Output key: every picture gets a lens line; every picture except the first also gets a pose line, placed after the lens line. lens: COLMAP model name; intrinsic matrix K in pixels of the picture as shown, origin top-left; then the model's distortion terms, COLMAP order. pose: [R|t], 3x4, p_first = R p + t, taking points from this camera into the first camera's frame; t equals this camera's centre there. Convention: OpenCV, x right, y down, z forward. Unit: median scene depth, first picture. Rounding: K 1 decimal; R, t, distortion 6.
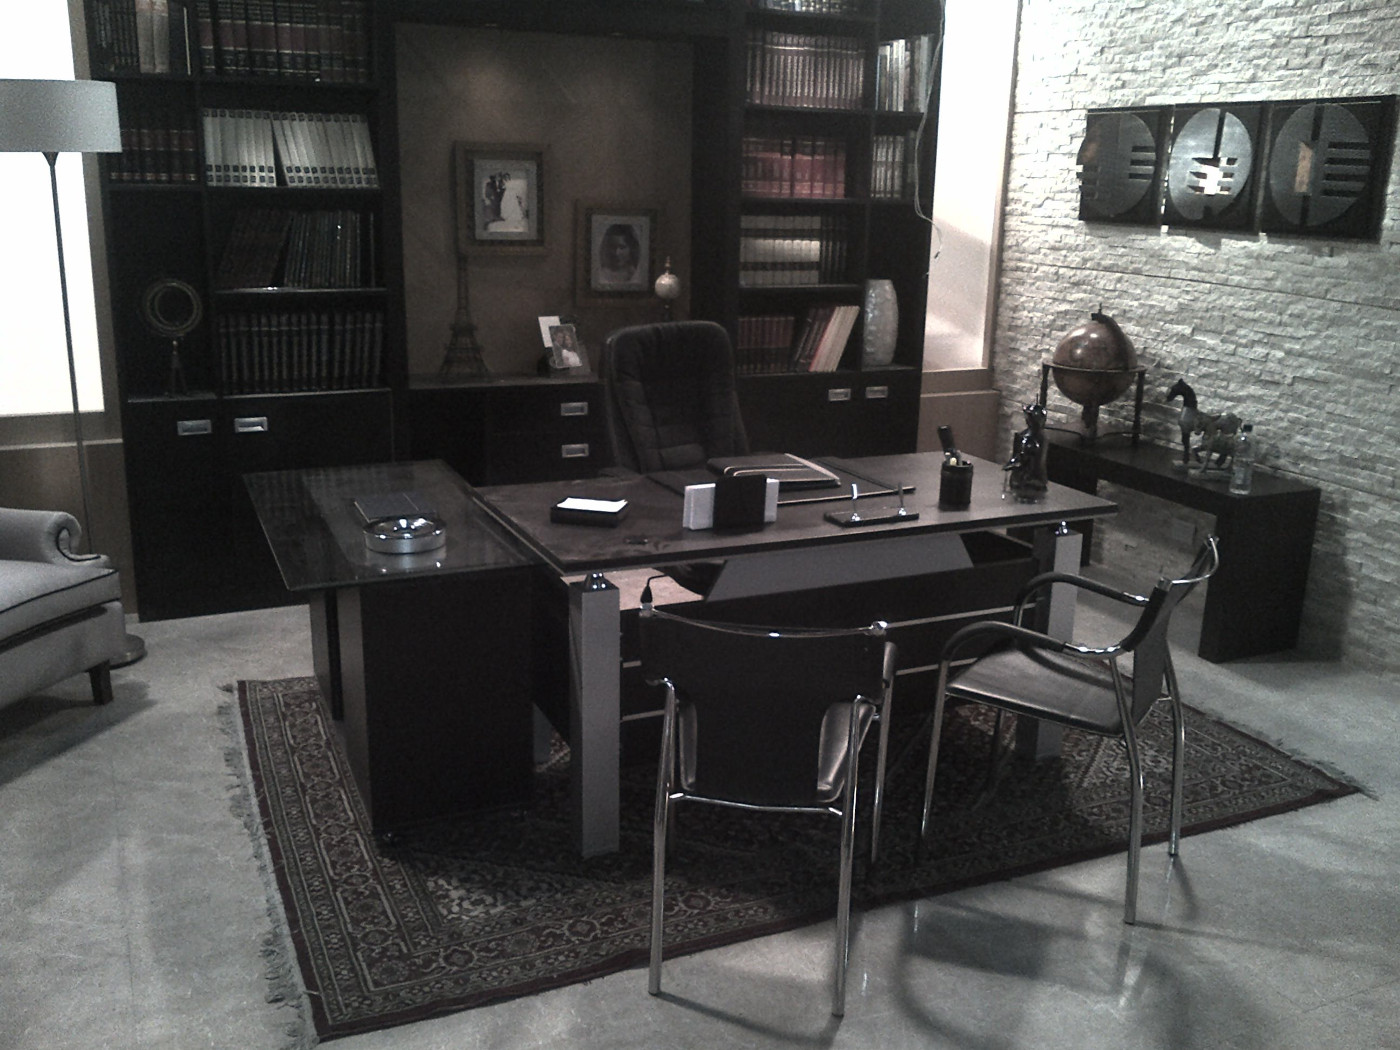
lens RADIAL K [[1283.2, 0, 700.0], [0, 1283.2, 525.0], [0, 0, 1]] dist [0.012606, -0.090943]
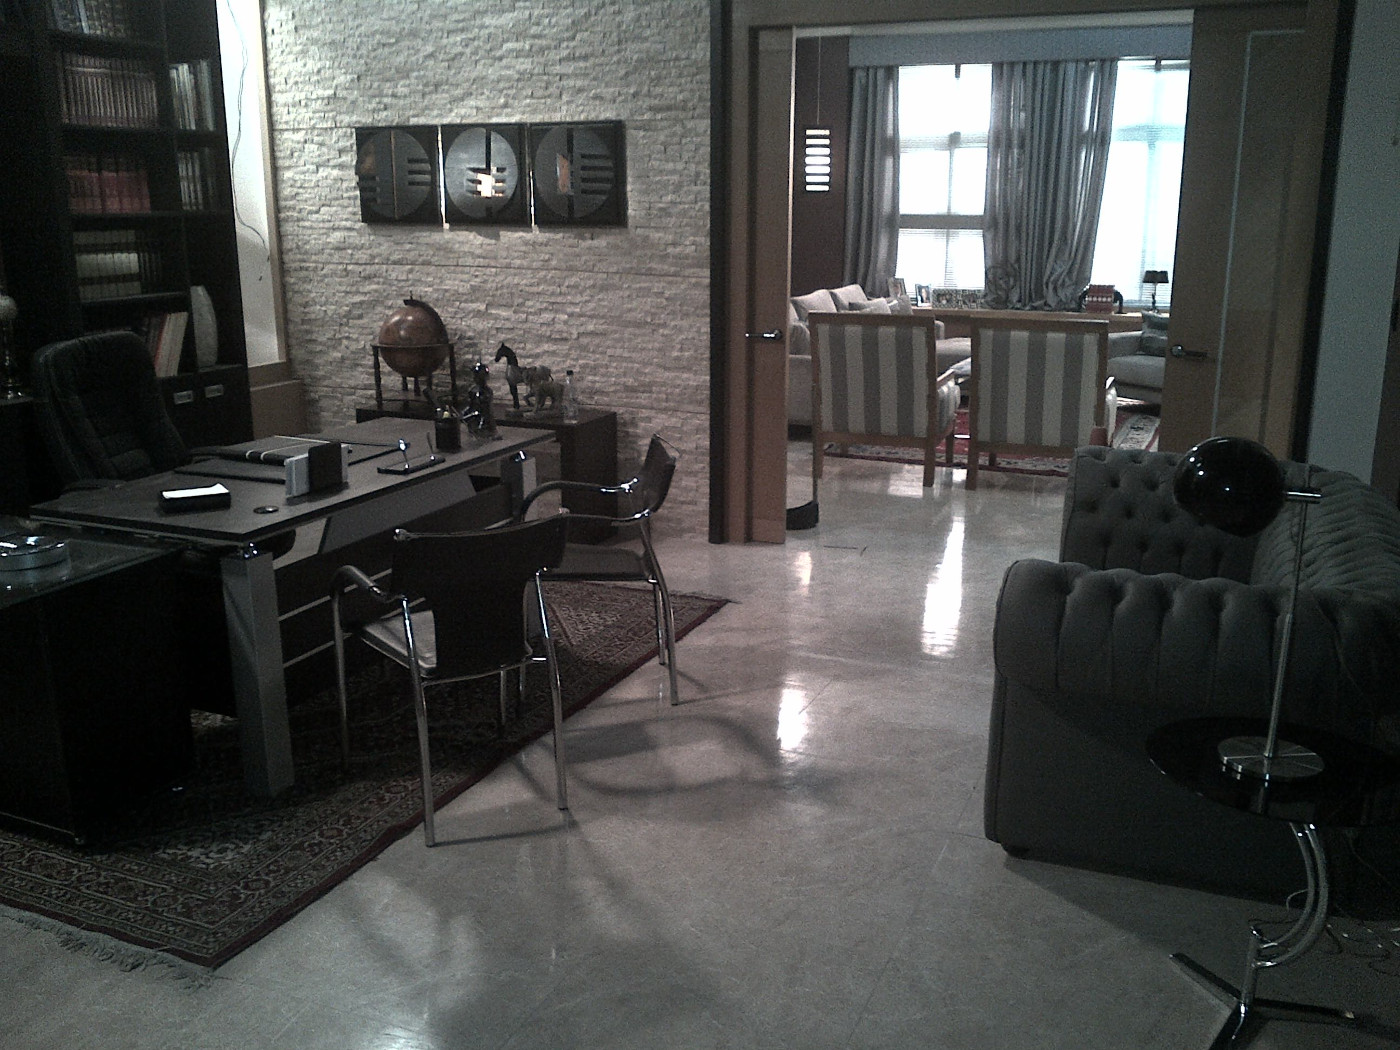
lens RADIAL K [[1283.2, 0, 700.0], [0, 1283.2, 525.0], [0, 0, 1]] dist [0.012606, -0.090943]
pose [[0.748064, -0.189389, 0.636028, -0.303292], [0.191519, 0.979245, 0.066332, 0.014009], [-0.635390, 0.072191, 0.768810, -0.079079]]
